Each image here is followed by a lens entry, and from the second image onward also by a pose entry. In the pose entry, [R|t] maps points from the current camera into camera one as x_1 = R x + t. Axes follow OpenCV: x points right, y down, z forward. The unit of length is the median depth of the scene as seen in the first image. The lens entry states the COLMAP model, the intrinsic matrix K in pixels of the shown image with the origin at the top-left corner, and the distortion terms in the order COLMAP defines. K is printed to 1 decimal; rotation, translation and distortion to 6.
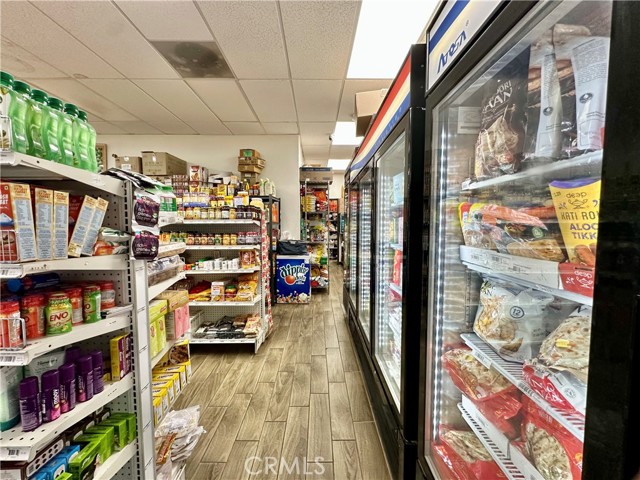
lens RADIAL K [[255.2, 0, 320.7], [0, 255.2, 239.3], [0, 0, 1]] dist [-0.002724, 0.000212]
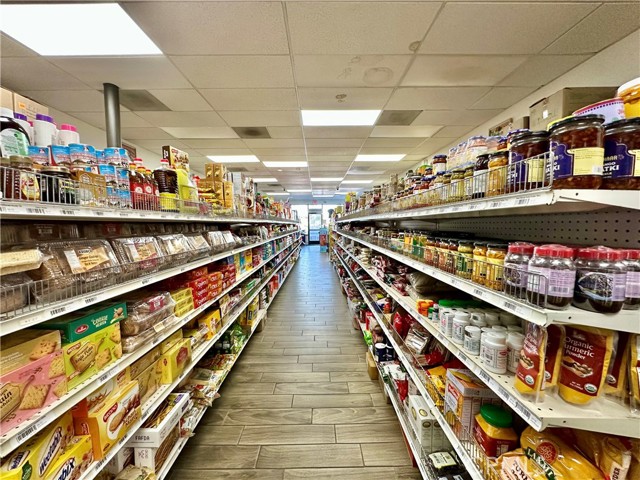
lens RADIAL K [[255.2, 0, 319.5], [0, 255.2, 239.8], [0, 0, 1]] dist [-0.002724, 0.000212]
pose [[-0.006370, 0.065412, -0.997838, -0.032505], [-0.051491, 0.996513, 0.065653, -0.021084], [0.998653, 0.051798, -0.002980, 0.450421]]
